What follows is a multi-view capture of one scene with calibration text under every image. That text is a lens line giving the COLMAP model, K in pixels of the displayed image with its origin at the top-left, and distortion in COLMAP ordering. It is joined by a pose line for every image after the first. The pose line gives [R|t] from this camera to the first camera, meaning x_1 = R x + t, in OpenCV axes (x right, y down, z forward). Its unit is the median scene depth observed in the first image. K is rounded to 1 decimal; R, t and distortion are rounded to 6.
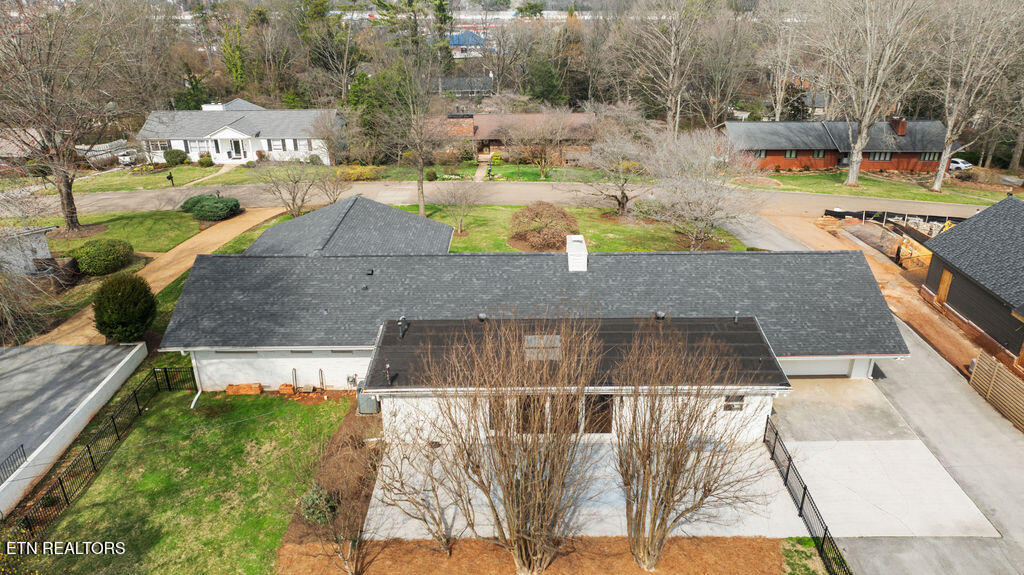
lens RADIAL K [[721.2, 0, 512.0], [0, 721.2, 287.5], [0, 0, 1]] dist [-0.029434, 0.000710]
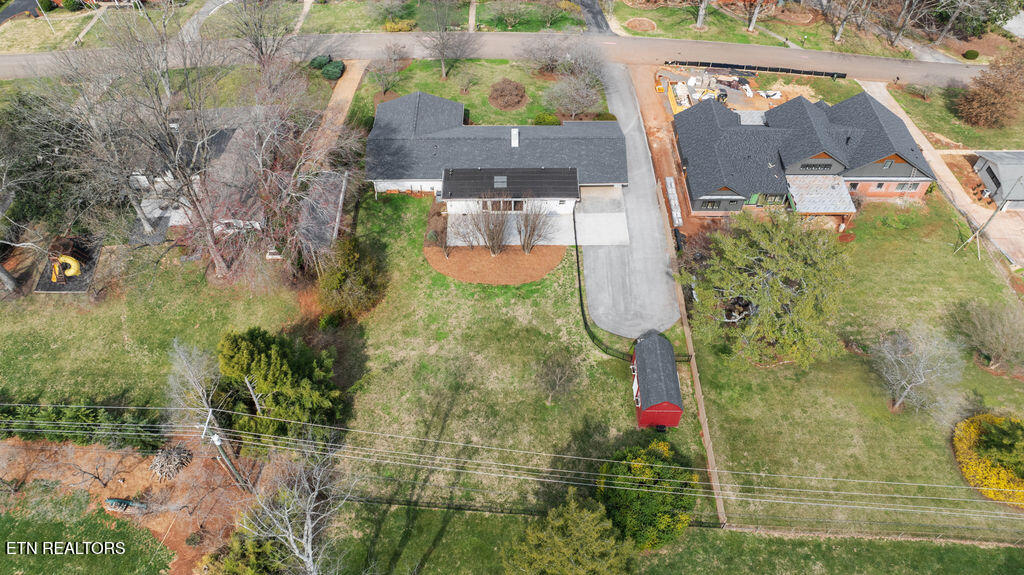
lens RADIAL K [[721.2, 0, 512.0], [0, 721.2, 287.5], [0, 0, 1]] dist [-0.029434, 0.000710]
pose [[0.999829, -0.003642, 0.018147, 0.036780], [-0.004671, 0.899063, 0.437793, -0.830545], [-0.017910, -0.437803, 0.898892, -1.858472]]
